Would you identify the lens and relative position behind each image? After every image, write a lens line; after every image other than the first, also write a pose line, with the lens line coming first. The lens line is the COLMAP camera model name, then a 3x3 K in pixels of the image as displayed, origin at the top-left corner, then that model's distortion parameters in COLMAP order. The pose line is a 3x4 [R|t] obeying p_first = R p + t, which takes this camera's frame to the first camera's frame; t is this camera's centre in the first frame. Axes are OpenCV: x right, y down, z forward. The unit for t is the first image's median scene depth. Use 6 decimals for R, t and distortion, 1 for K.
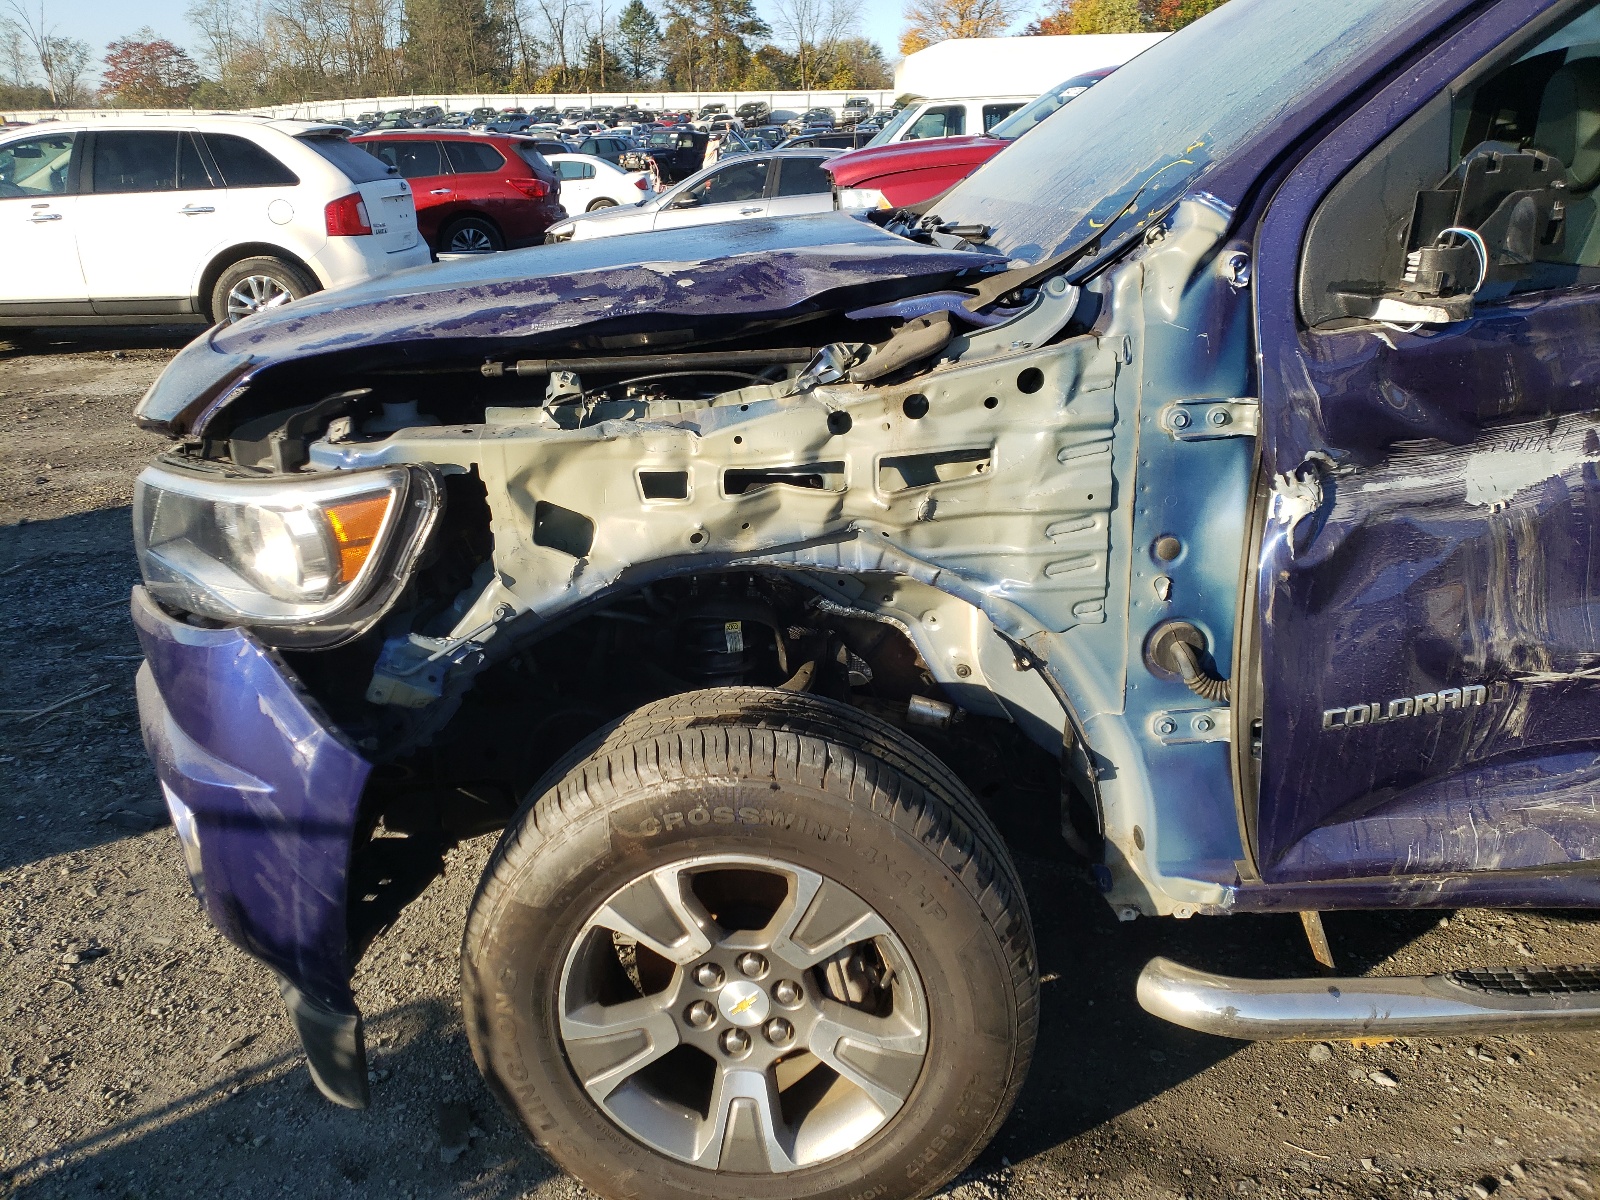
lens RADIAL K [[1334.2, 0, 800.0], [0, 1334.2, 600.0], [0, 0, 1]] dist [-0.000264, -0.003922]
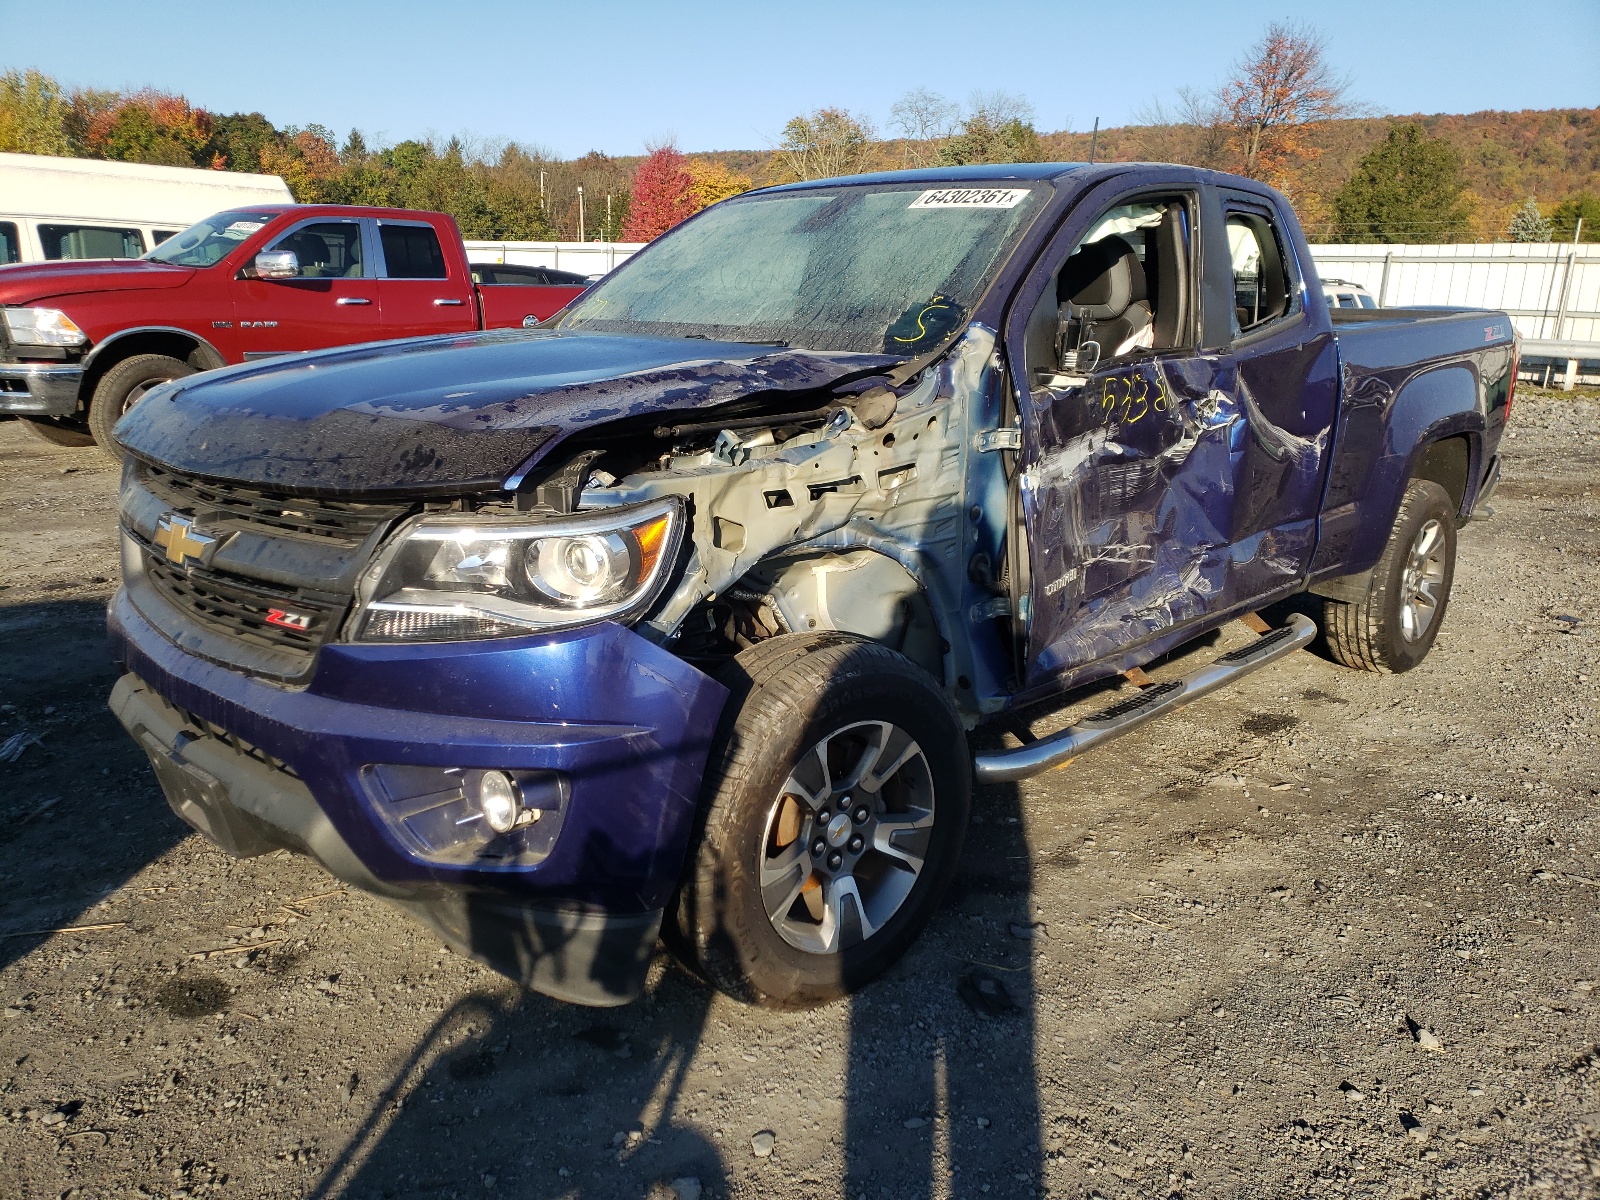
lens RADIAL K [[1334.2, 0, 800.0], [0, 1334.2, 600.0], [0, 0, 1]] dist [-0.000264, -0.003922]
pose [[0.676543, -0.126071, 0.725532, -1.220783], [0.205813, 0.978346, -0.021916, 0.069298], [-0.707058, 0.164151, 0.687840, -0.076139]]
